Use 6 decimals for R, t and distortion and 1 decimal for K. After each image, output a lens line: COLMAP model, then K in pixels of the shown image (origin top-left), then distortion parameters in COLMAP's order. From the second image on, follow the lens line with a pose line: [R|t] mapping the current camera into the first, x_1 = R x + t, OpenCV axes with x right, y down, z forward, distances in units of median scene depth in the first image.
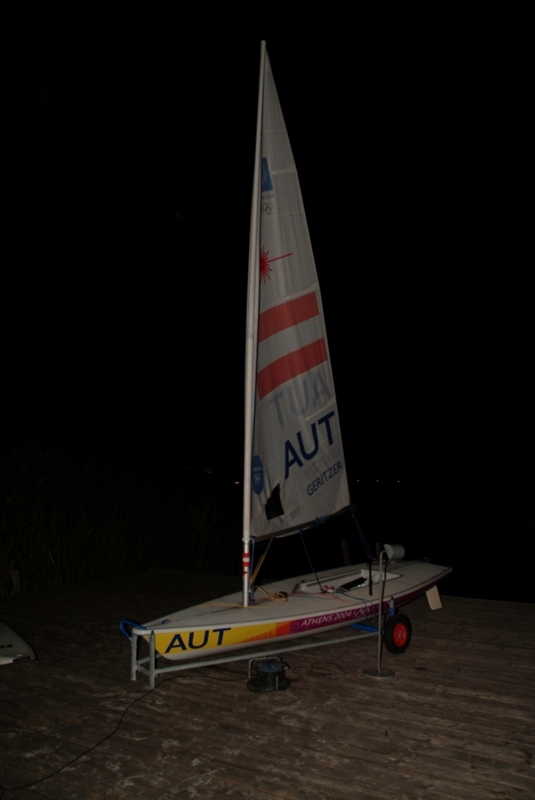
lens RADIAL K [[625.8, 0, 267.5], [0, 625.8, 400.0], [0, 0, 1]] dist [-0.070400, -0.000508]
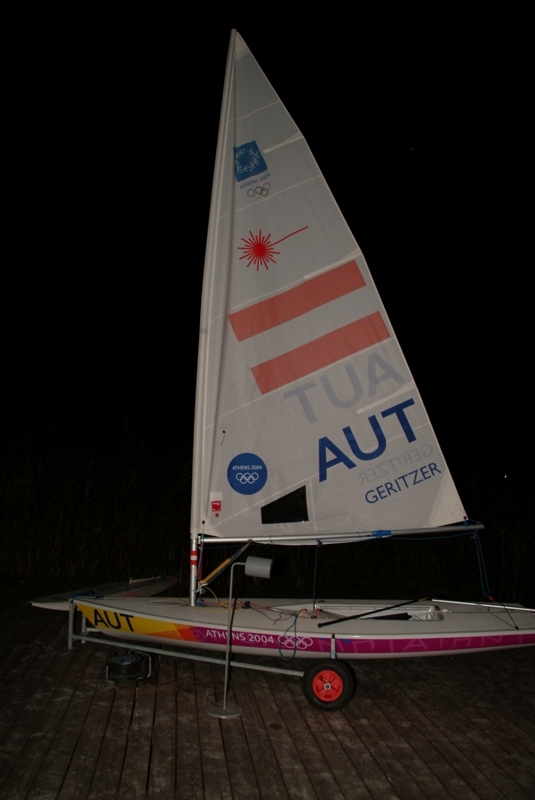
lens RADIAL K [[625.8, 0, 267.5], [0, 625.8, 400.0], [0, 0, 1]] dist [-0.070400, -0.000508]
pose [[0.589232, -0.082274, -0.803764, 0.669299], [0.061026, 0.996492, -0.057264, 0.056111], [0.805656, -0.015309, 0.592186, 0.407489]]
